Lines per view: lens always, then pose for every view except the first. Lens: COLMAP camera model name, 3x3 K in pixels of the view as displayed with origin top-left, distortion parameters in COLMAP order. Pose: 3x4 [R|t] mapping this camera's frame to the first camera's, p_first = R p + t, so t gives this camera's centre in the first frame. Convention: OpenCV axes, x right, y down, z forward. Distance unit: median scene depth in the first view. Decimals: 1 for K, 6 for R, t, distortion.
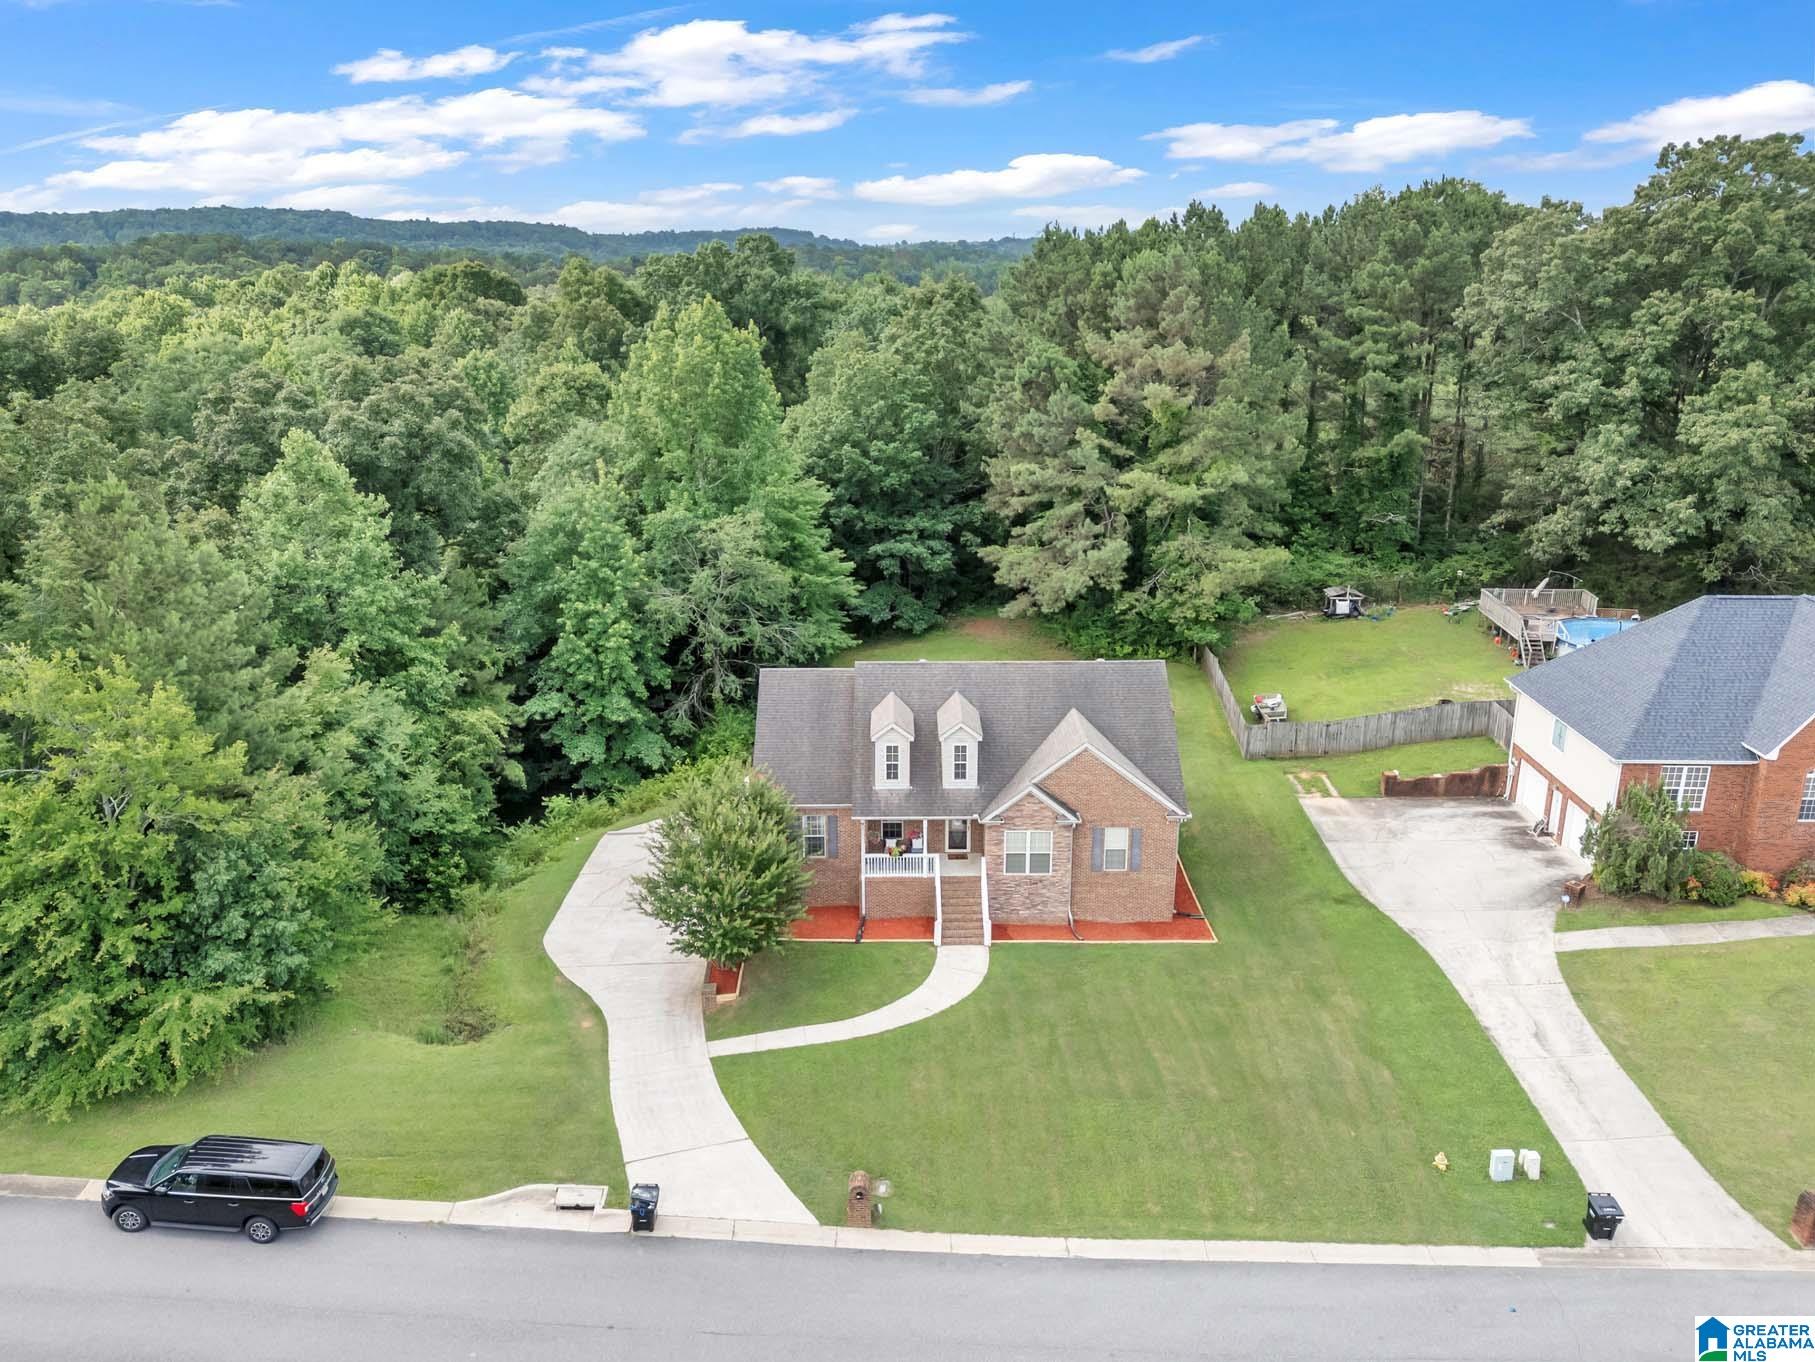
lens RADIAL K [[1352.2, 0, 906.2], [0, 1352.2, 641.4], [0, 0, 1]] dist [0.103009, 0.000860]
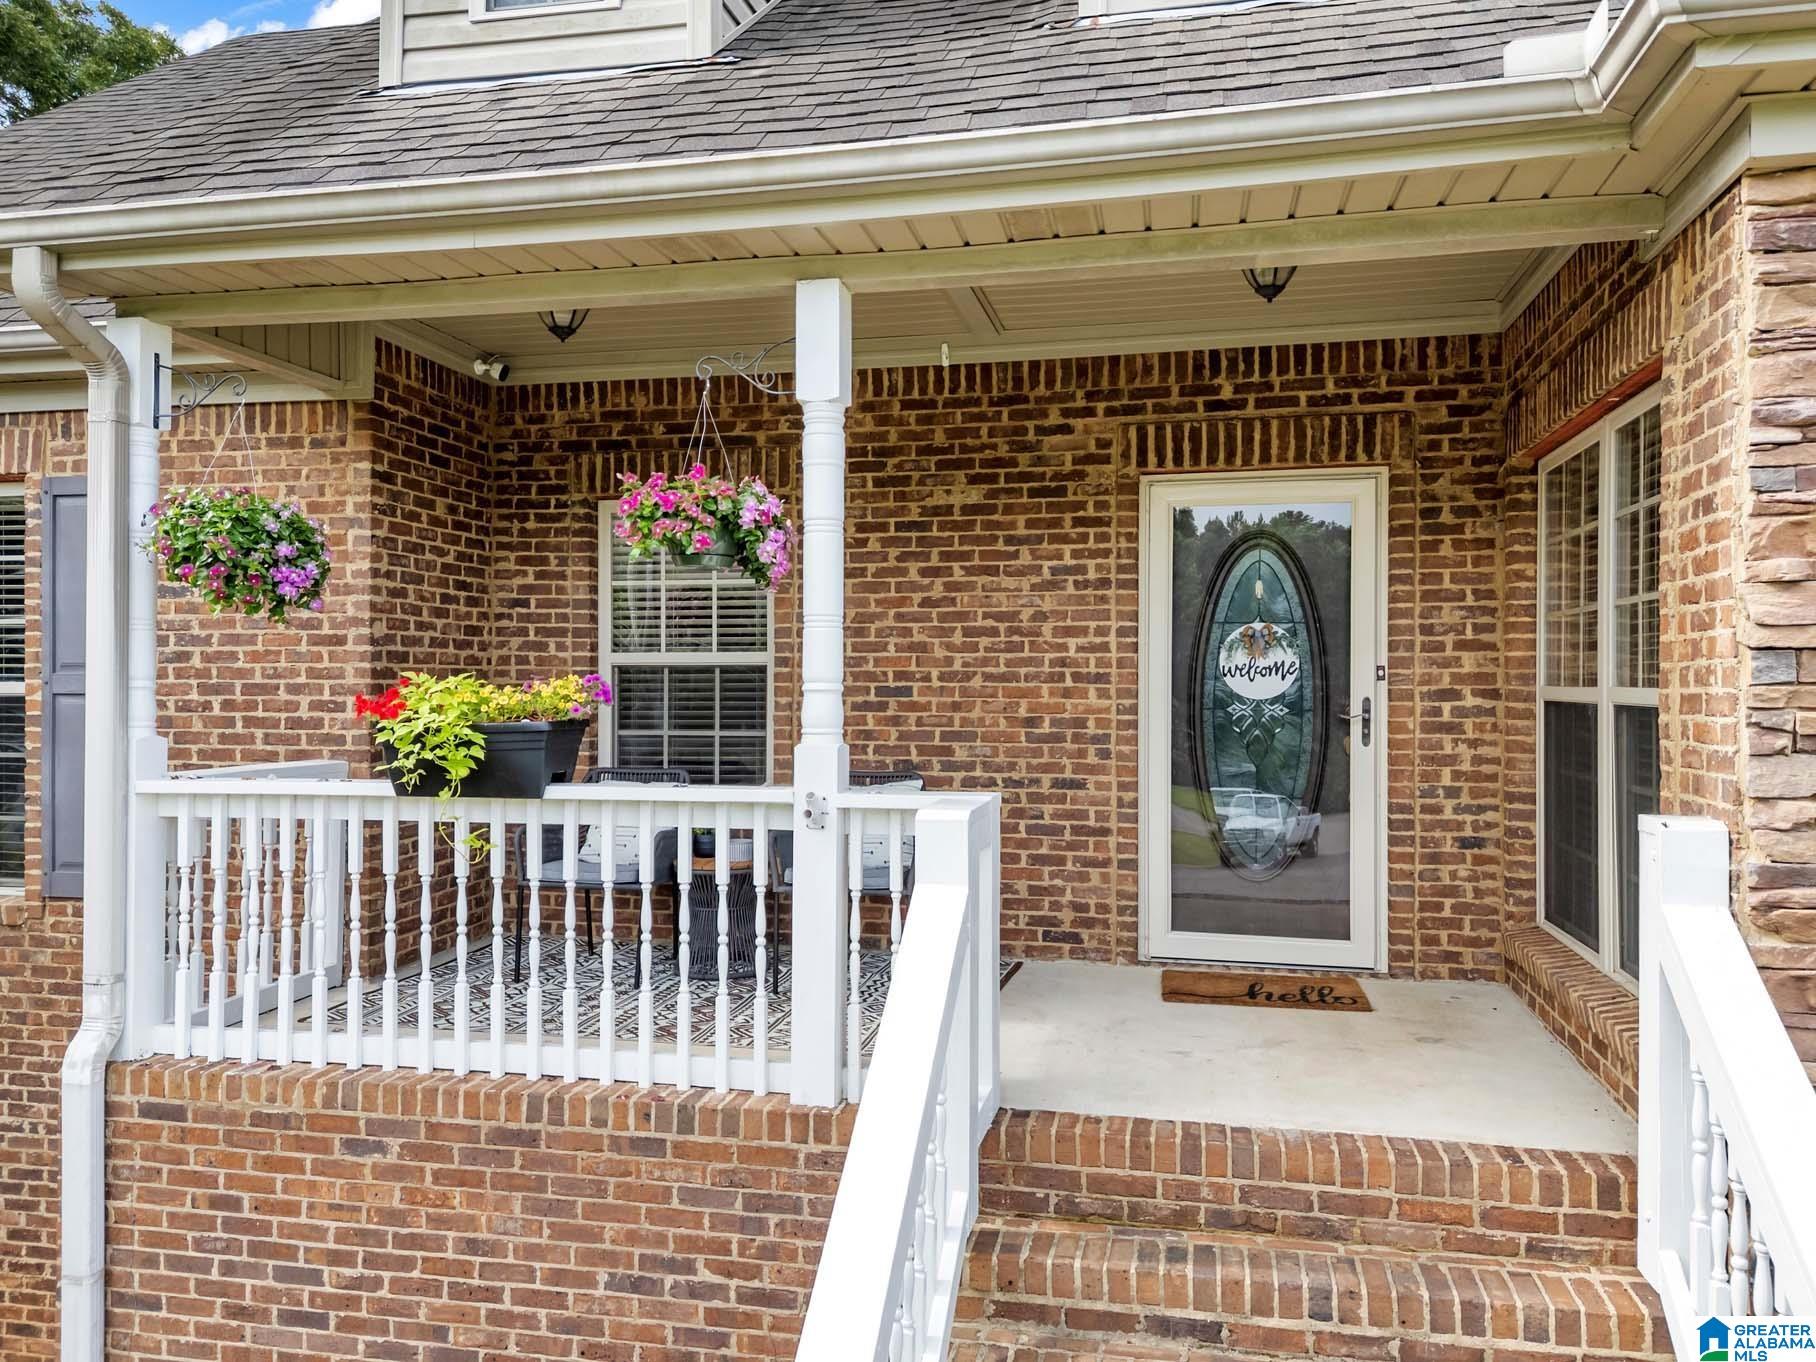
lens RADIAL K [[1326.5, 0, 908.0], [0, 1326.5, 681.0], [0, 0, 1]] dist [0.088798, -0.089921]
pose [[0.974564, 0.005057, -0.224051, 0.036136], [-0.066853, 0.960787, -0.269107, 0.171912], [0.213905, 0.277241, 0.936687, 0.929644]]
